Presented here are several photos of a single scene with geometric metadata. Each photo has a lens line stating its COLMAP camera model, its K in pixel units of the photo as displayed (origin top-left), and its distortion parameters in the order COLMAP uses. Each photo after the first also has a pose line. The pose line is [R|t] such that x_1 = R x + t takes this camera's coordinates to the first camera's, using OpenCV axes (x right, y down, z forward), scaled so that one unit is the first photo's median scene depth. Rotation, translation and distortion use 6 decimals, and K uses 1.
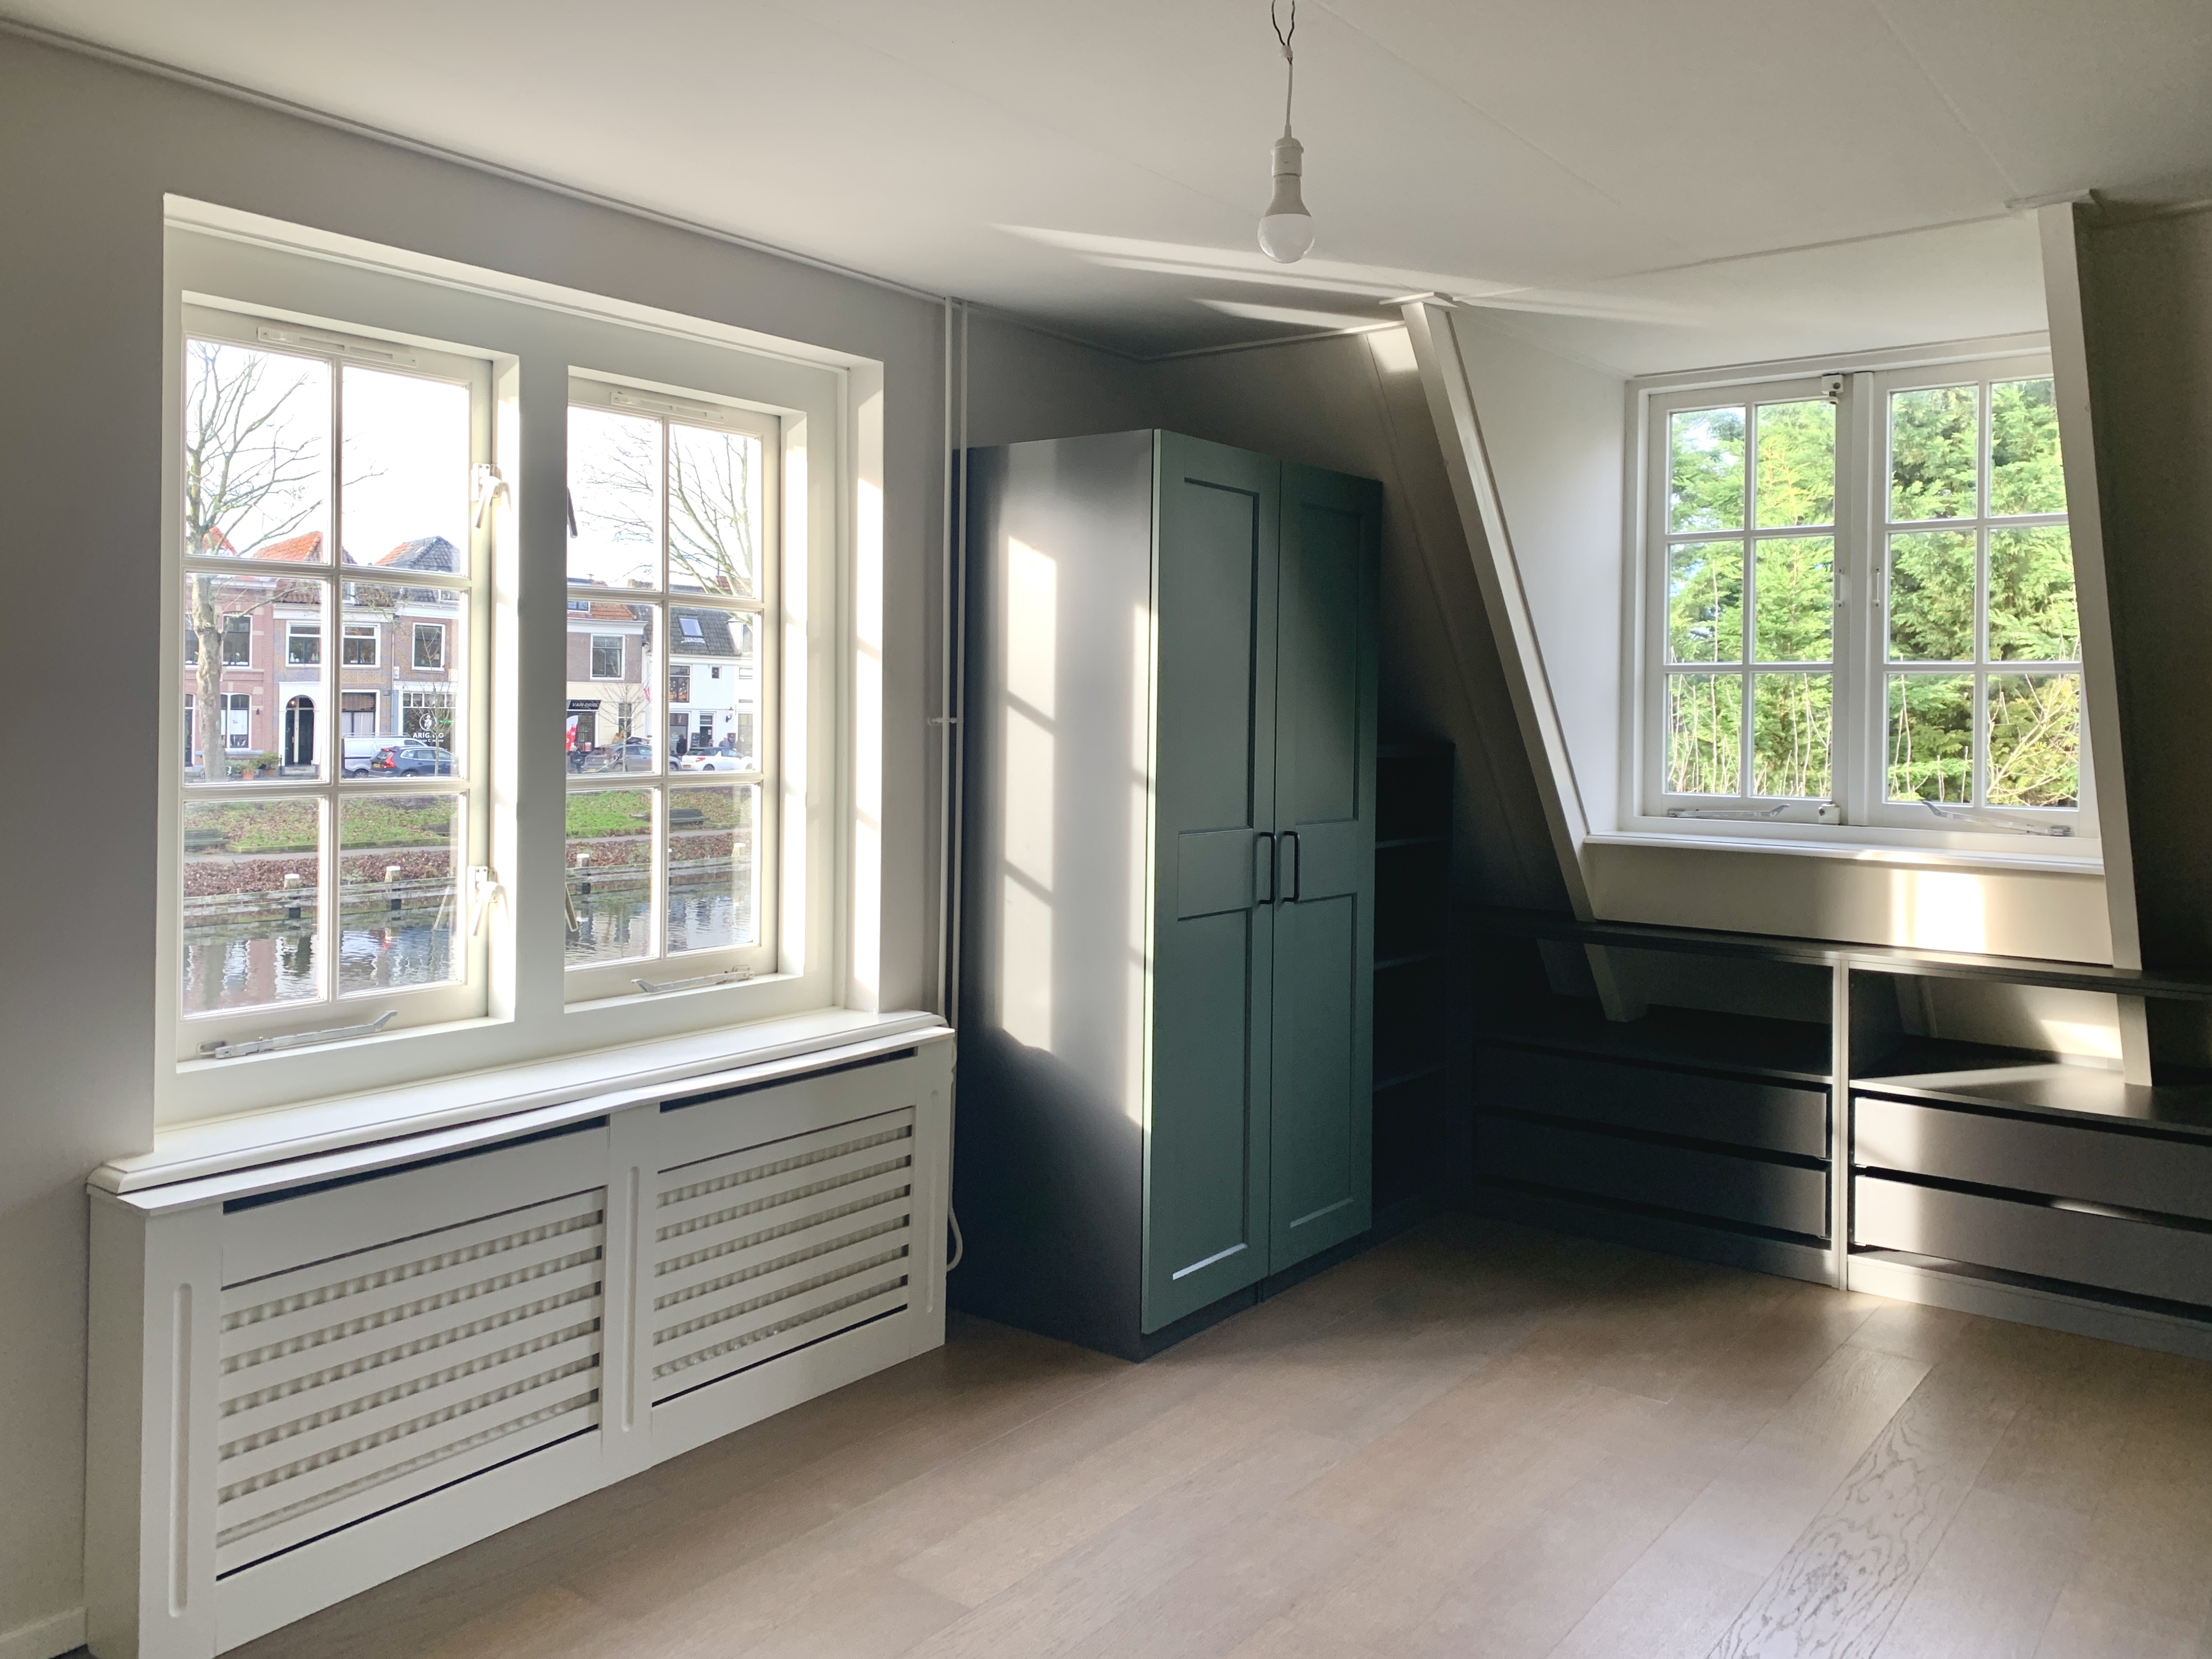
lens RADIAL K [[1651.6, 0, 1108.7], [0, 1651.6, 701.4], [0, 0, 1]] dist [0.045261, -0.120172]
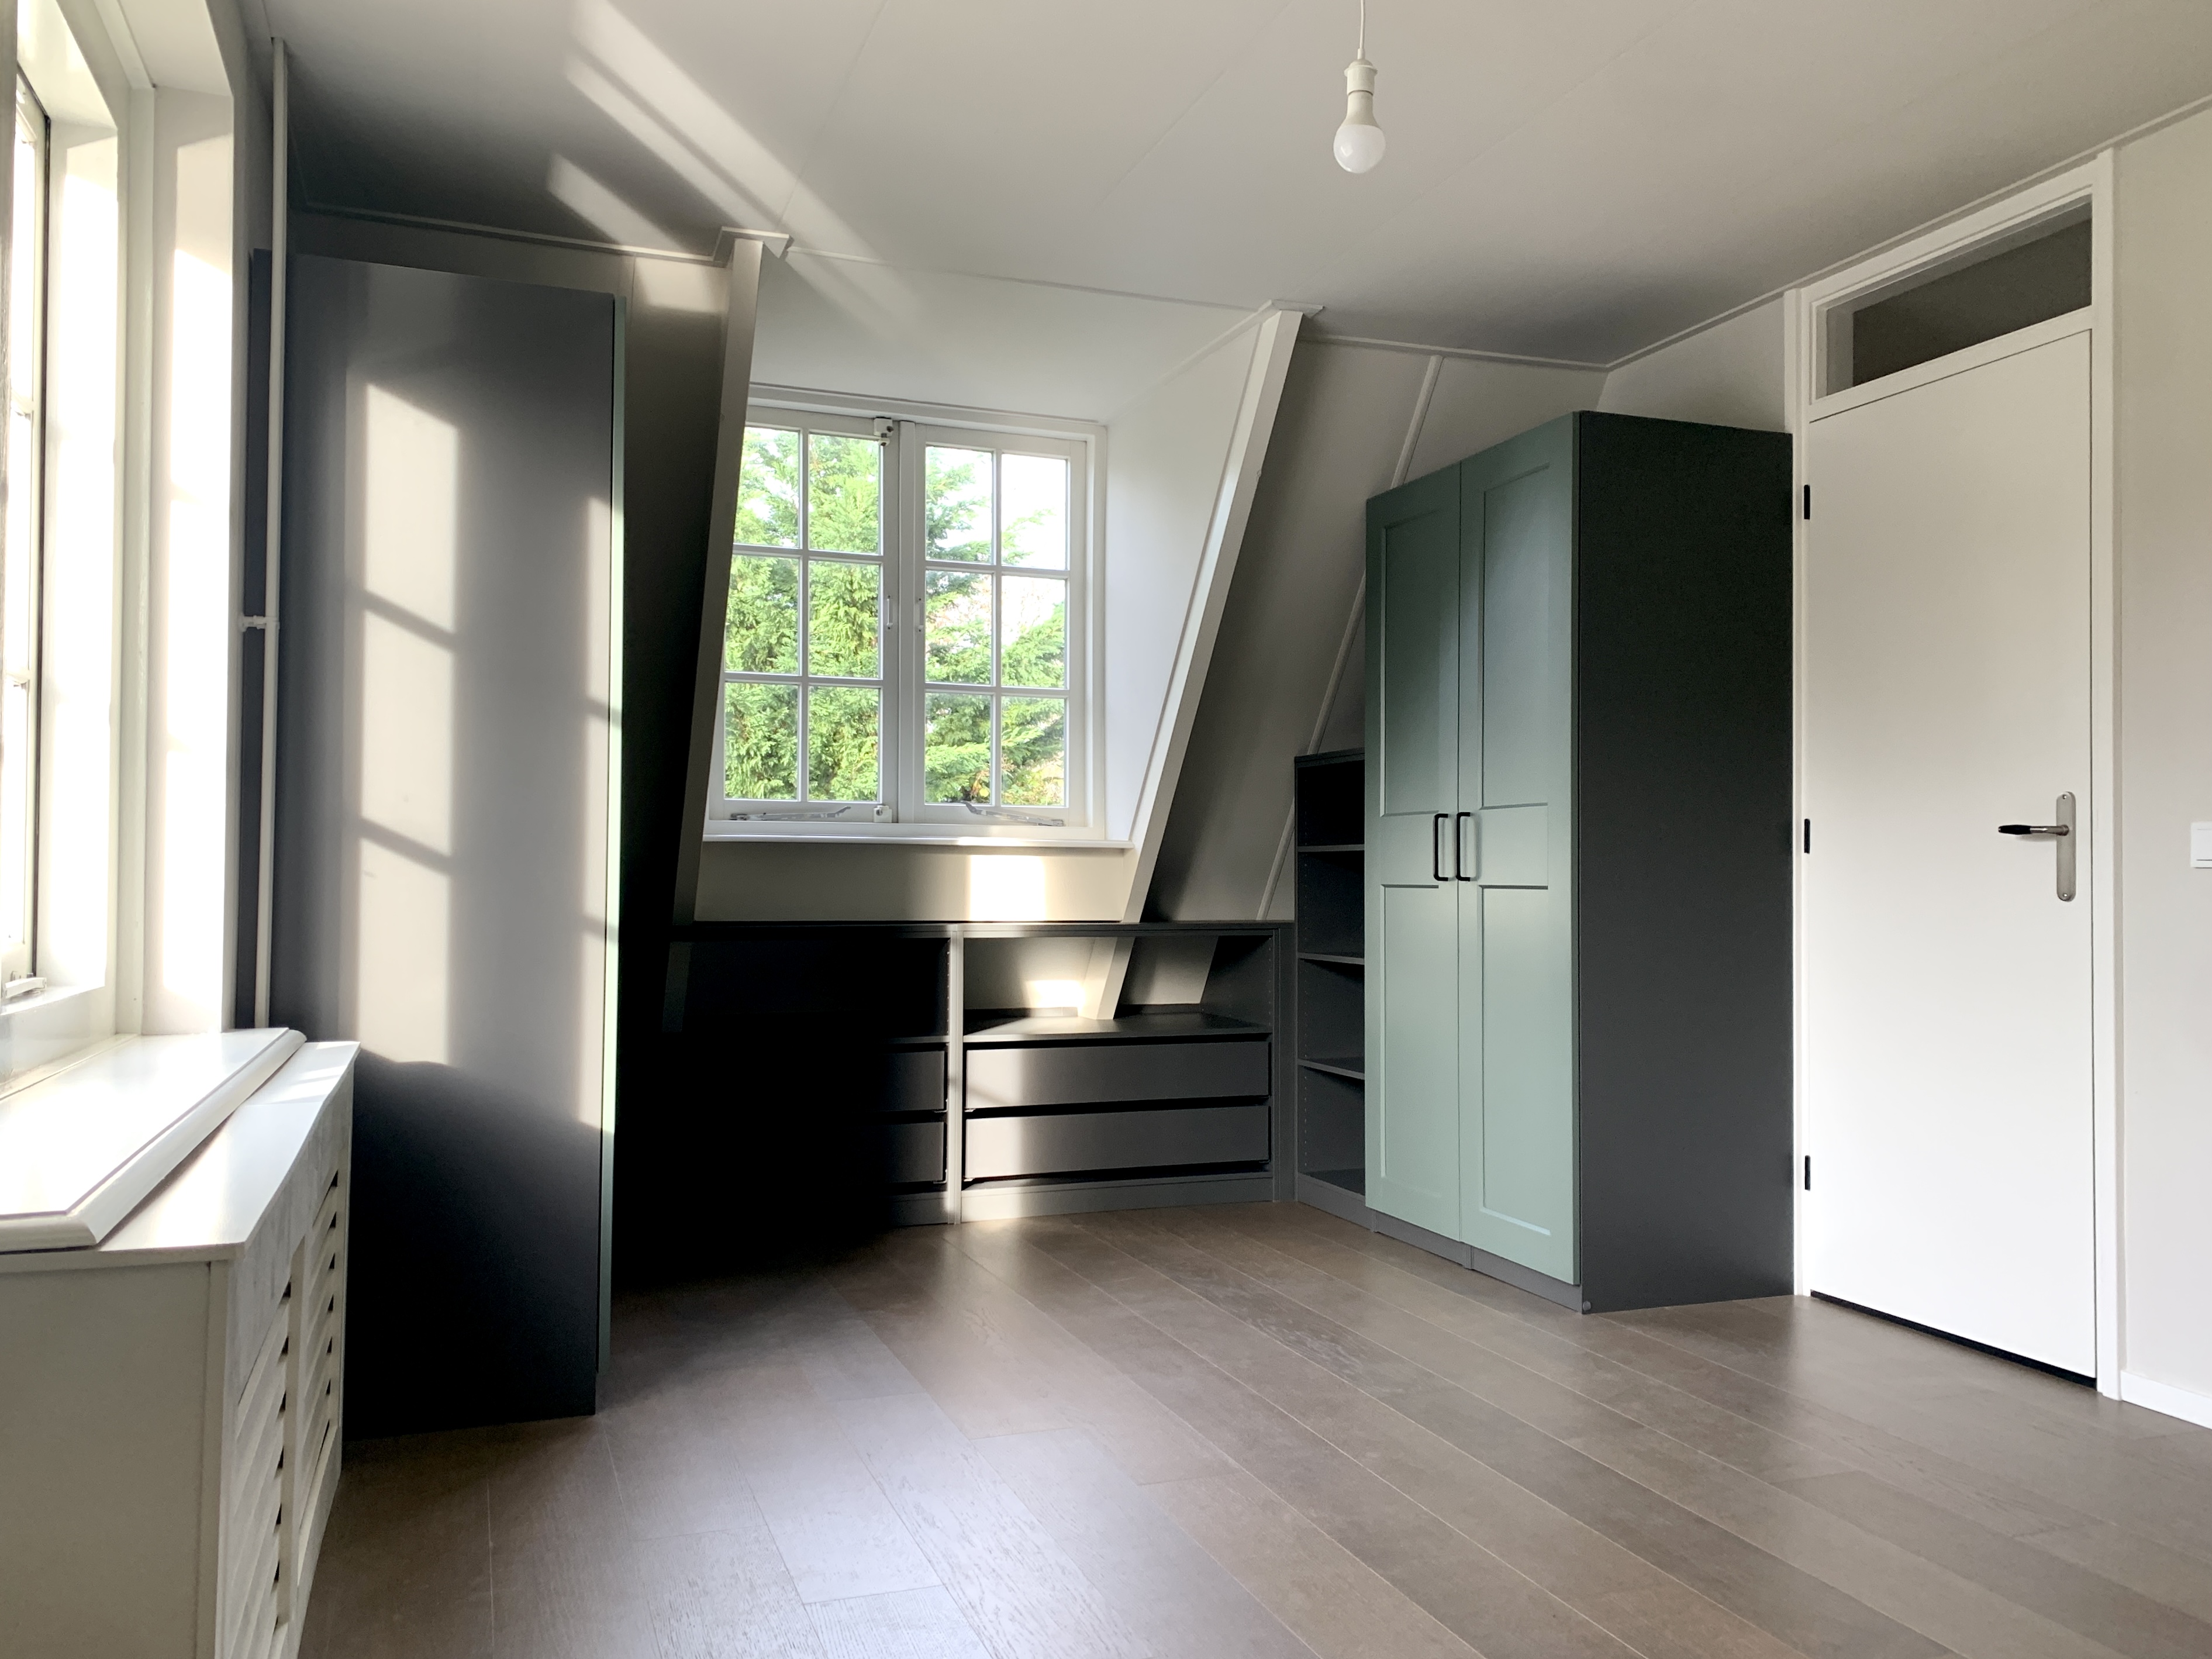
lens RADIAL K [[1739.9, 0, 1106.0], [0, 1739.9, 829.5], [0, 0, 1]] dist [-0.013765, -0.010574]
pose [[0.527619, 0.017424, 0.849302, -0.516816], [-0.008173, 0.999847, -0.015435, 0.104599], [-0.849442, 0.001202, 0.527681, 0.288476]]
